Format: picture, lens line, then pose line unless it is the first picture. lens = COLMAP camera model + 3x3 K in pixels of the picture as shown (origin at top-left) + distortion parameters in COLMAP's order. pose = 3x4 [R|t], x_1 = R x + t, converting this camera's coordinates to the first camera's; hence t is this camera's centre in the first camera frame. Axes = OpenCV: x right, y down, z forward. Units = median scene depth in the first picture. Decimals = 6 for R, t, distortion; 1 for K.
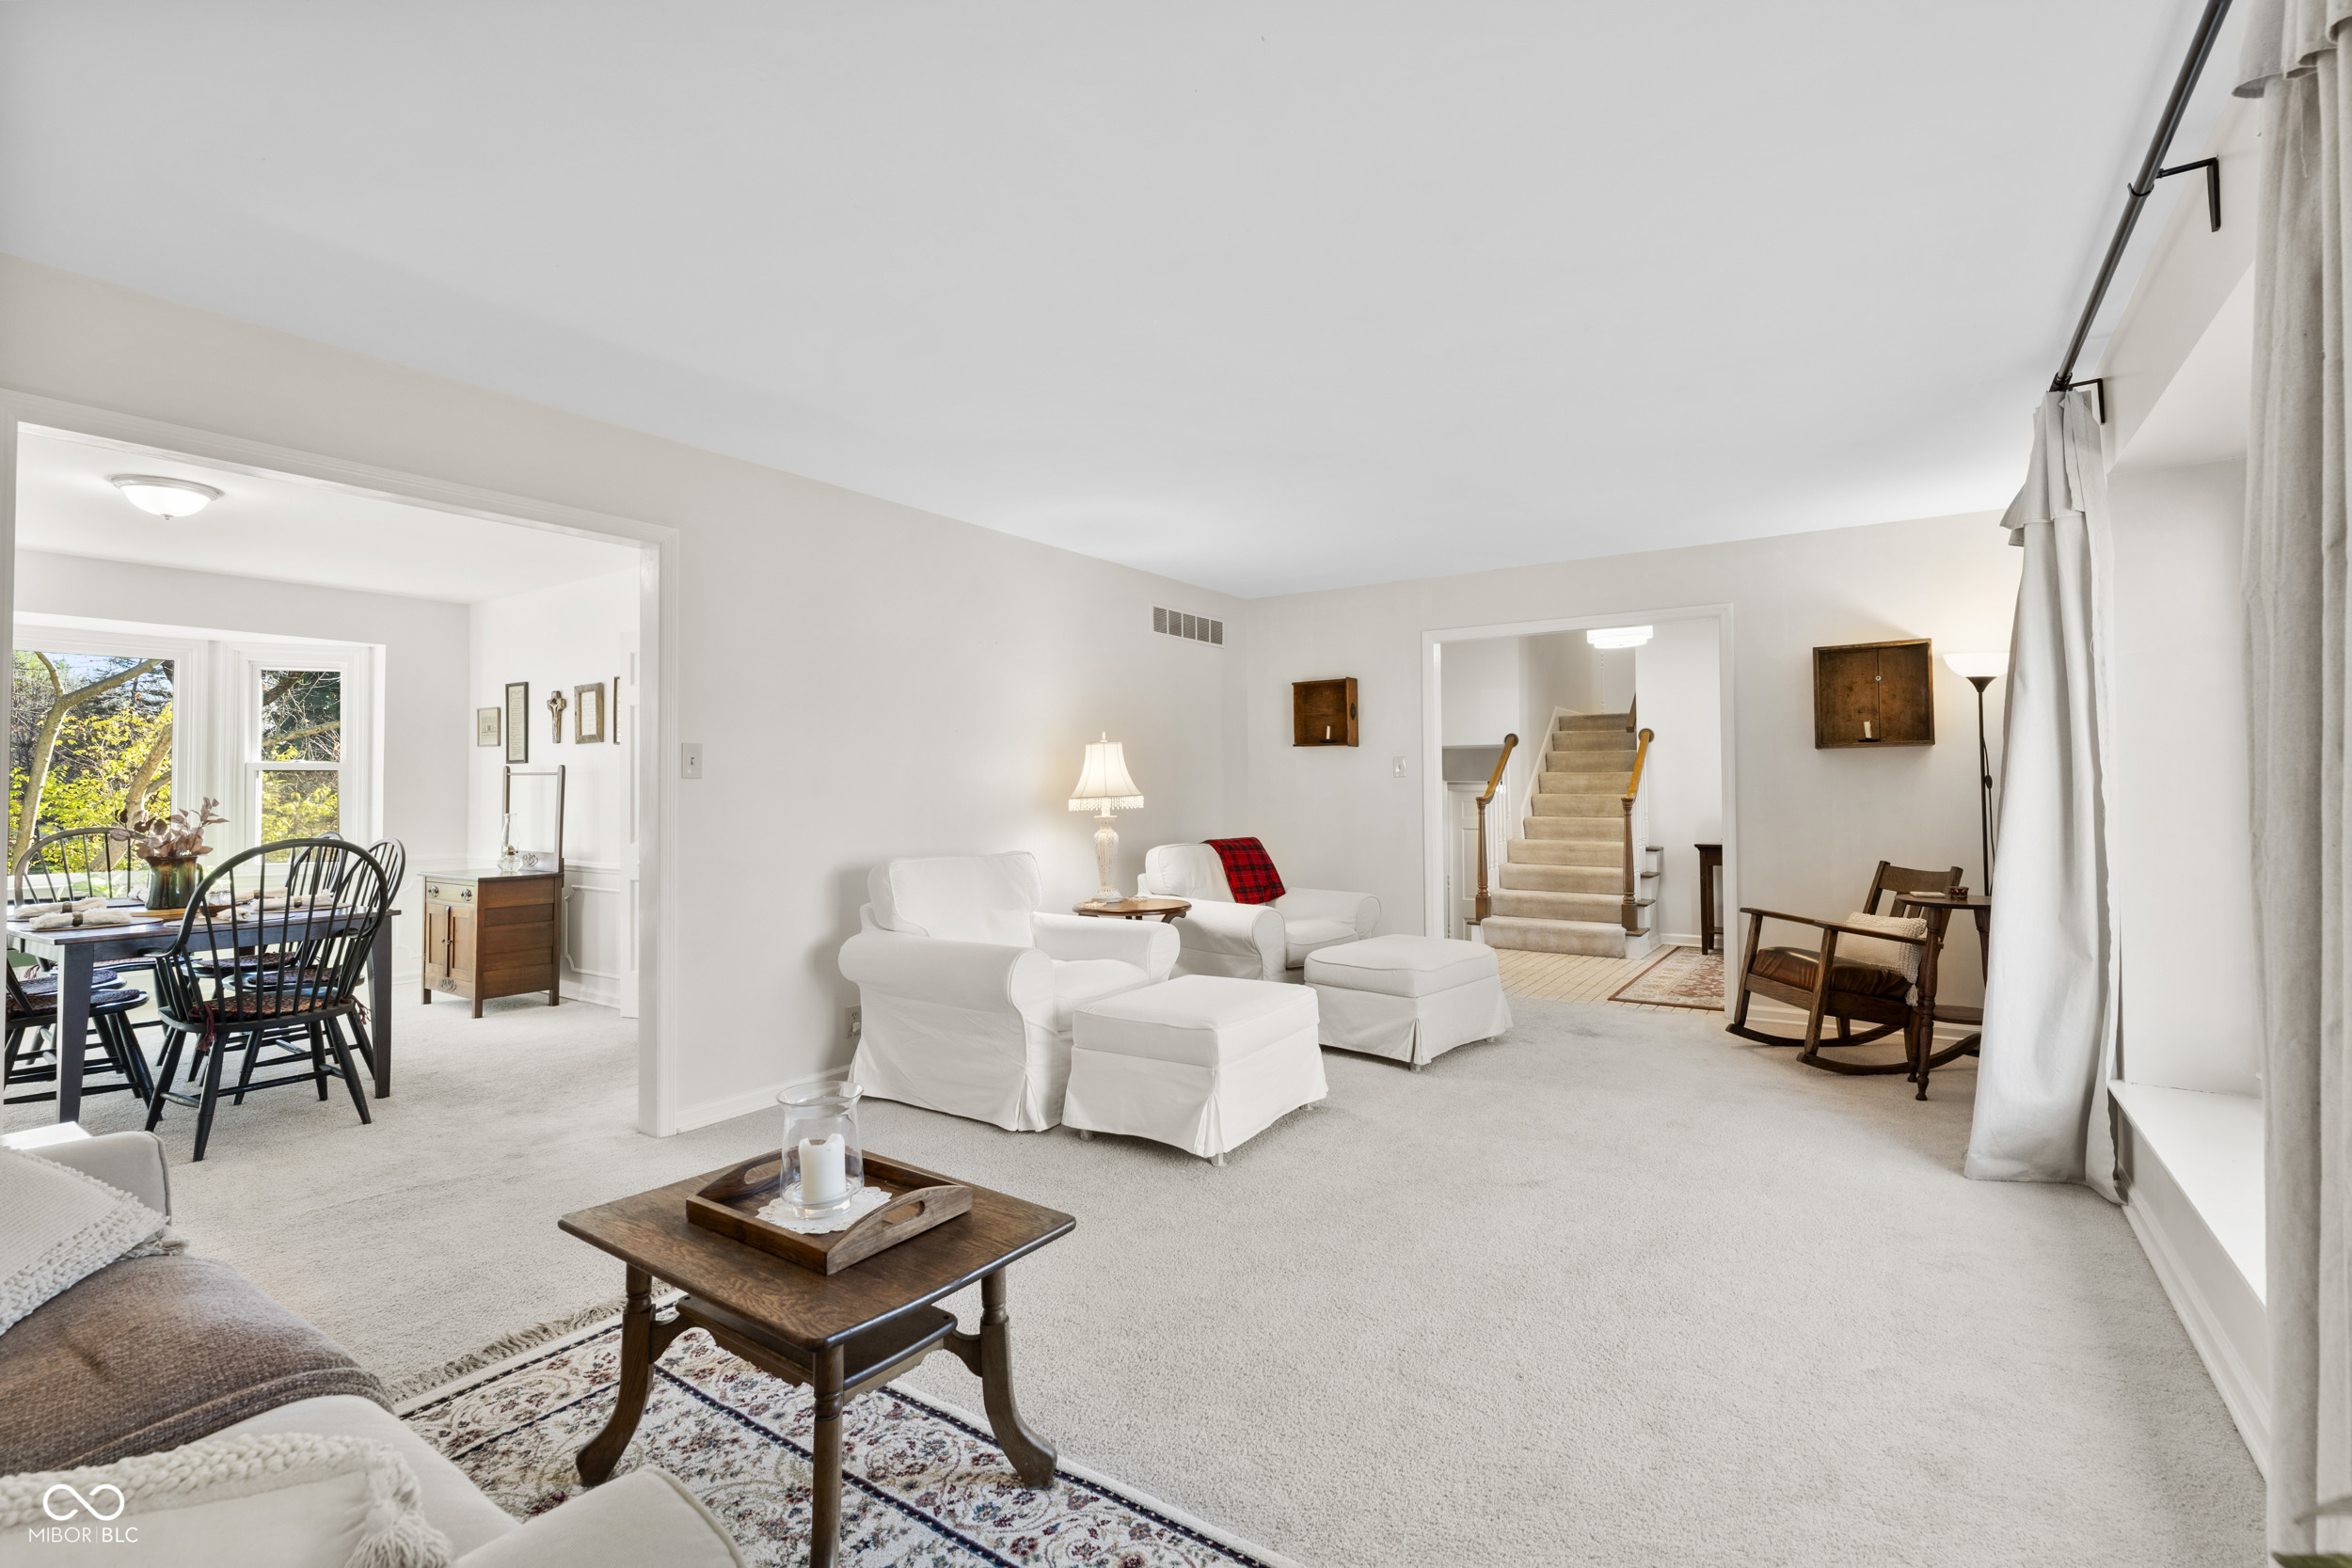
lens RADIAL K [[1061.0, 0, 1172.0], [0, 1061.0, 767.0], [0, 0, 1]] dist [-0.004695, -0.000446]
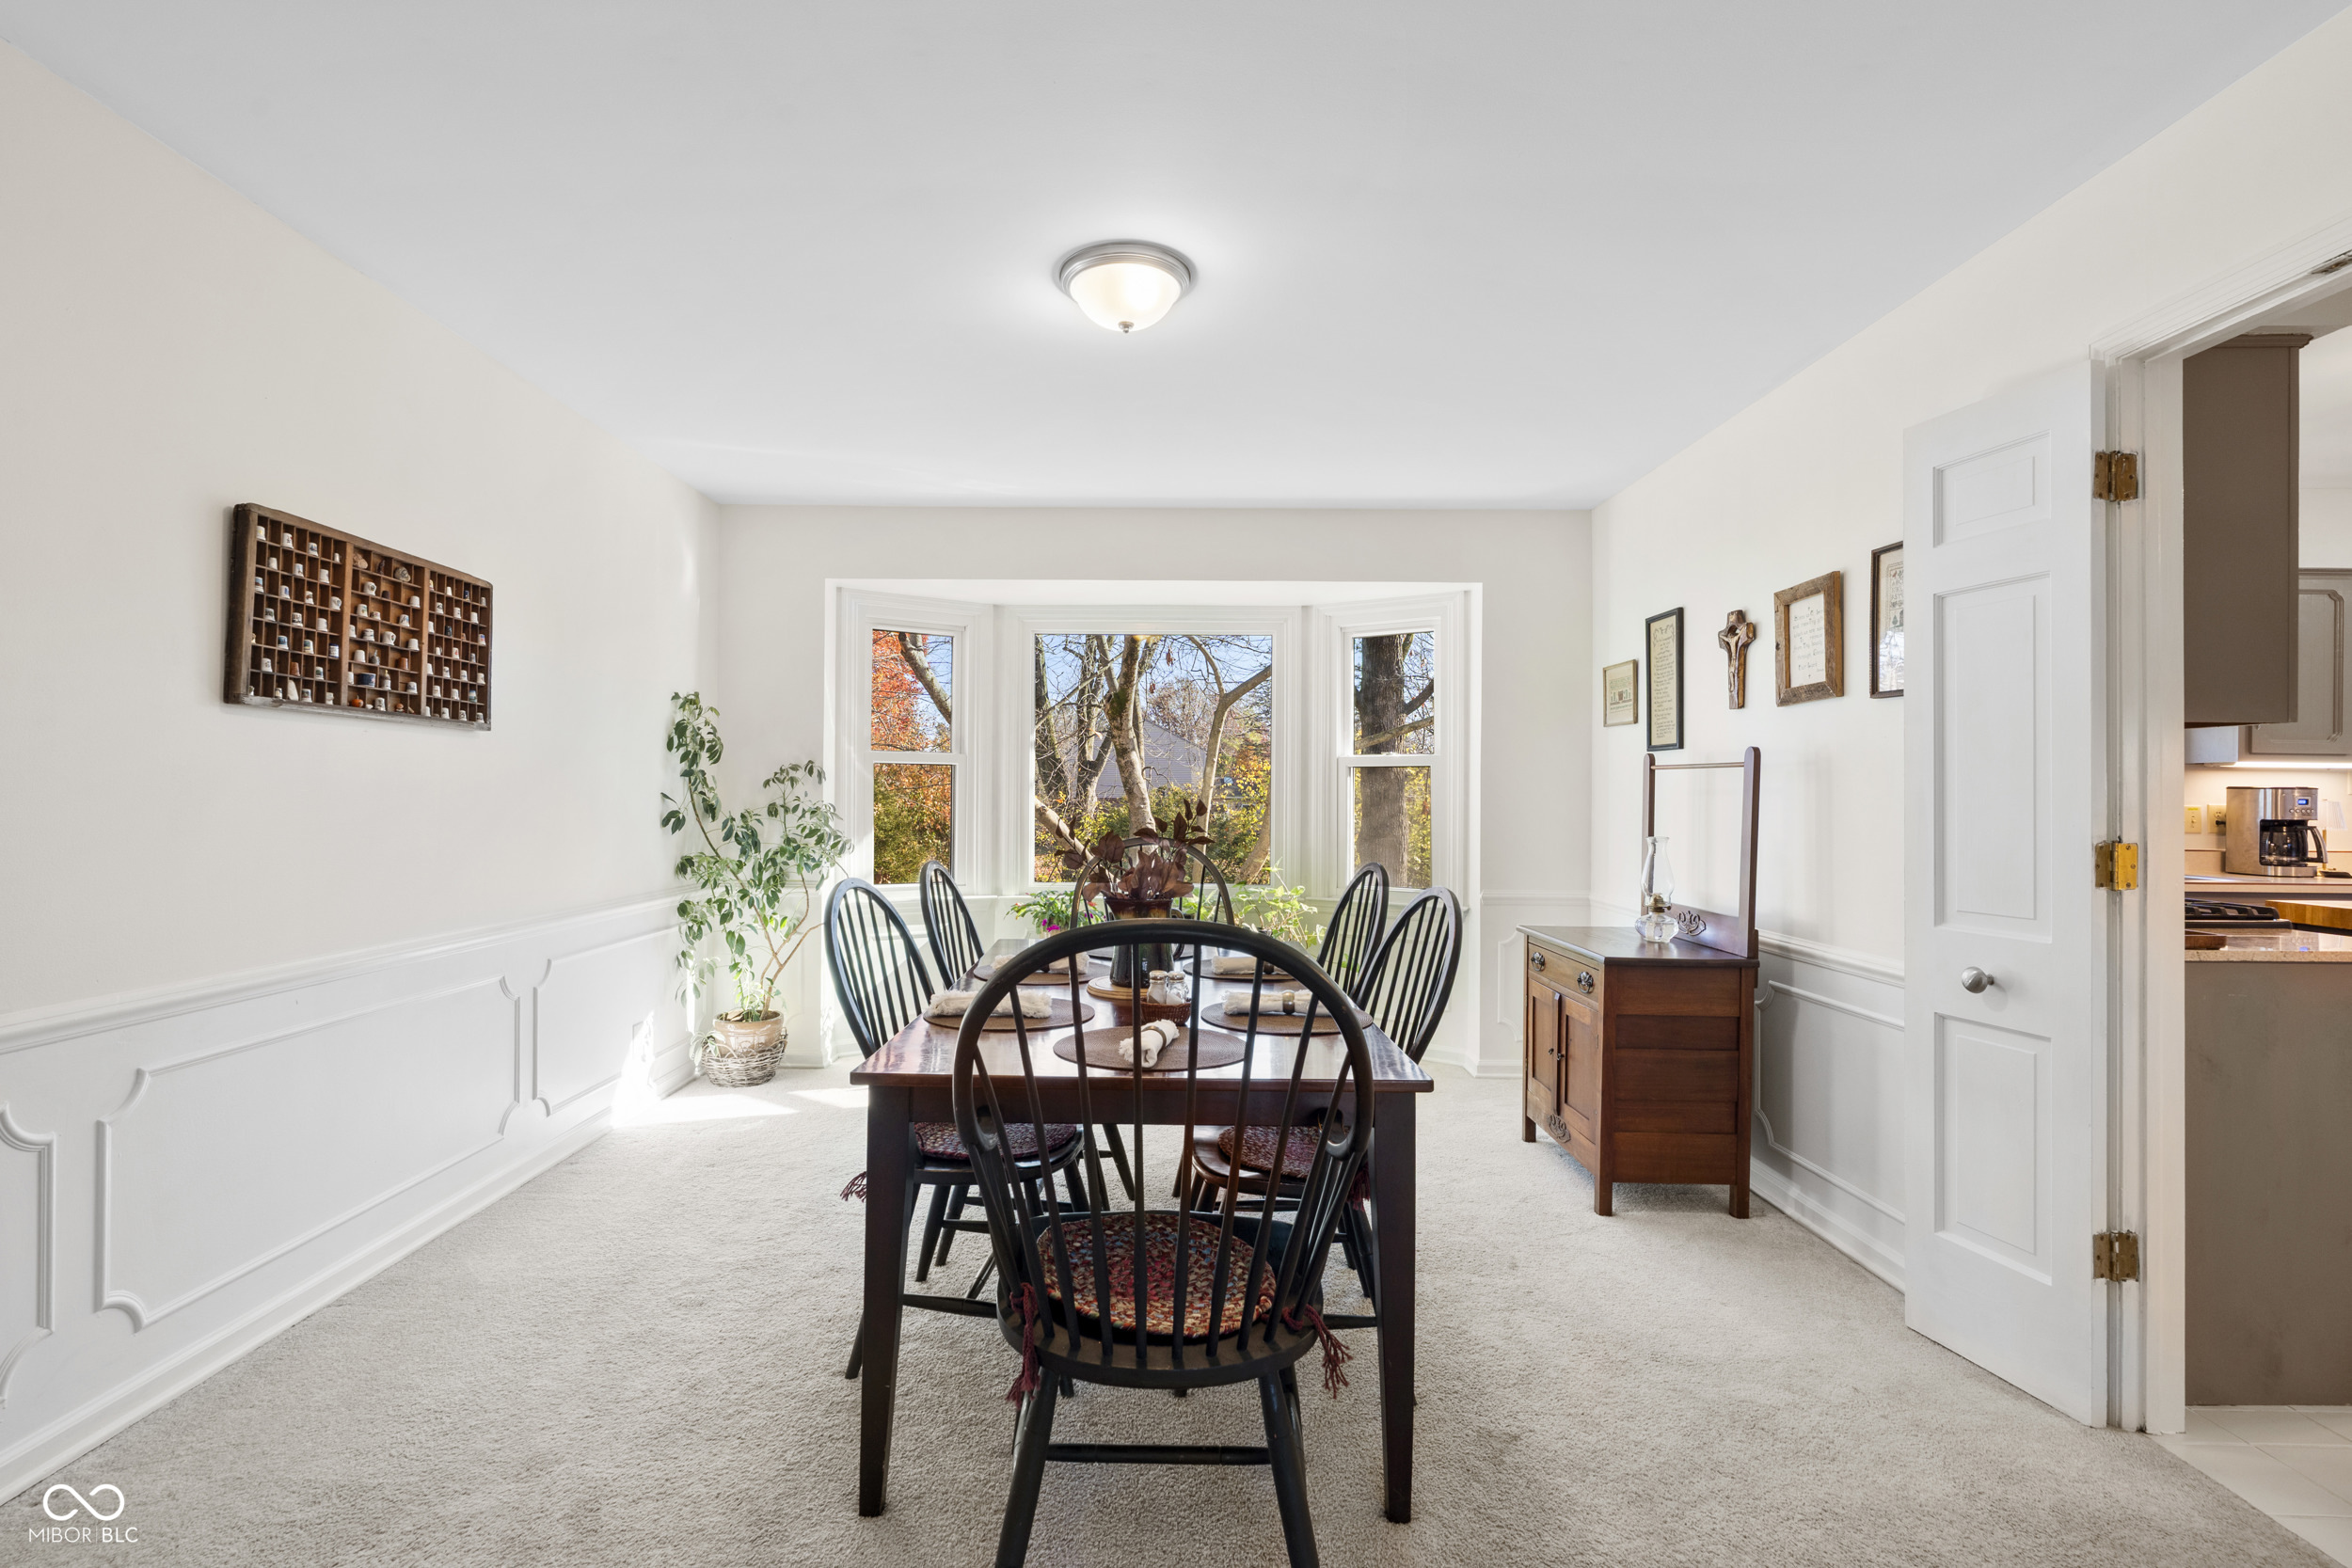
lens RADIAL K [[1061.0, 0, 1170.1], [0, 1061.0, 781.1], [0, 0, 1]] dist [-0.004695, -0.000446]
pose [[0.564852, -0.000319, -0.825192, -0.313571], [0.003789, 0.999990, 0.002208, 0.012485], [0.825184, -0.004374, 0.564848, 0.479875]]
